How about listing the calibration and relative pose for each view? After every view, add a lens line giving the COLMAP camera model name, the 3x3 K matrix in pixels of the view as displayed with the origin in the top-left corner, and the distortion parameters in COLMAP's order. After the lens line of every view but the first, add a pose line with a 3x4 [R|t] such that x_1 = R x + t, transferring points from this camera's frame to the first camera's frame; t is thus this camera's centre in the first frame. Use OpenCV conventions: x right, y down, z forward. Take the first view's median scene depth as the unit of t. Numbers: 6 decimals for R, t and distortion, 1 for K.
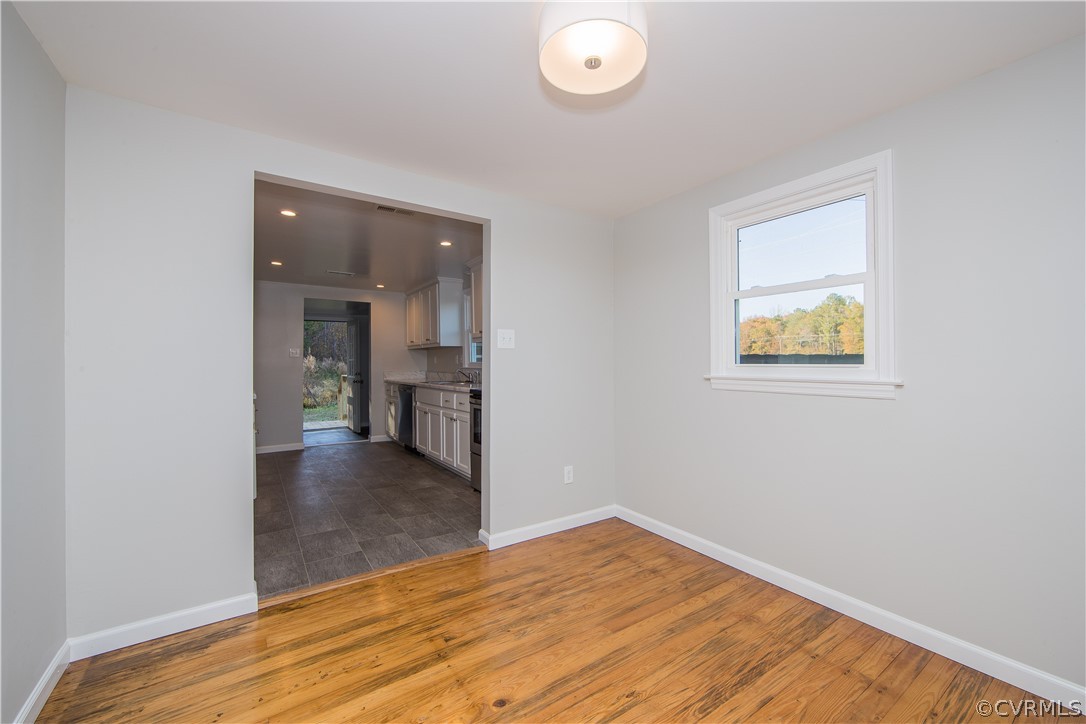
lens RADIAL K [[430.3, 0, 547.2], [0, 430.3, 361.9], [0, 0, 1]] dist [-0.005521, 0.000247]
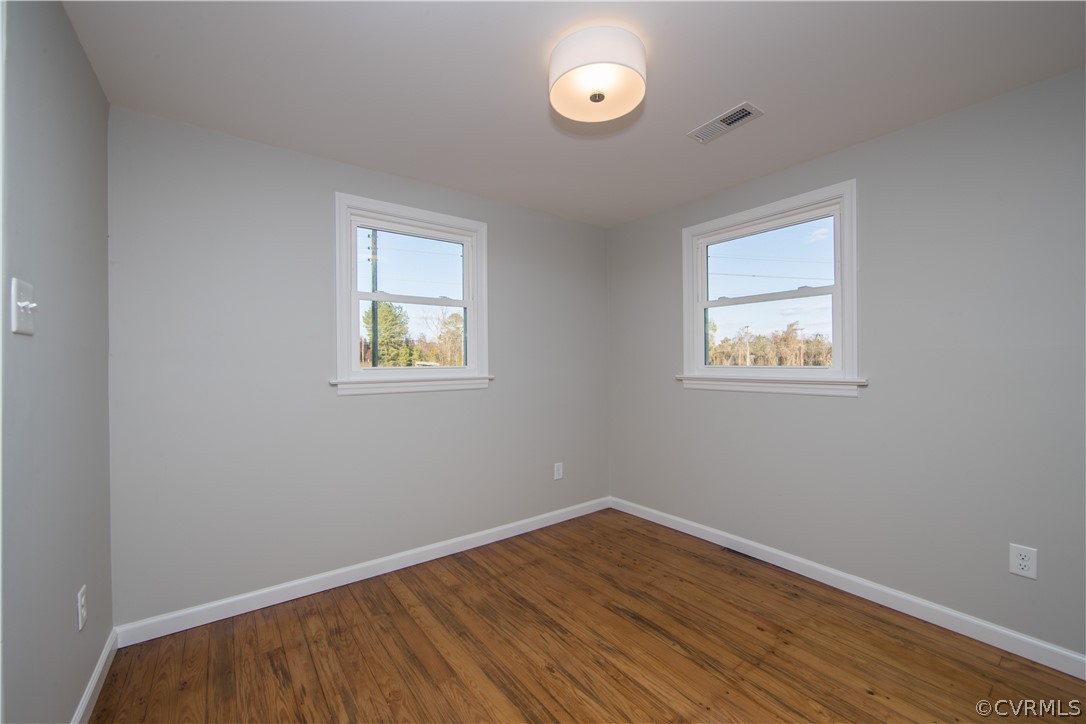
lens RADIAL K [[430.3, 0, 547.2], [0, 430.3, 361.9], [0, 0, 1]] dist [-0.005521, 0.000247]
pose [[-0.040427, 0.001502, 0.999181, -0.682528], [0.002900, 0.999995, -0.001386, -0.003715], [-0.999178, 0.002841, -0.040431, 0.799811]]
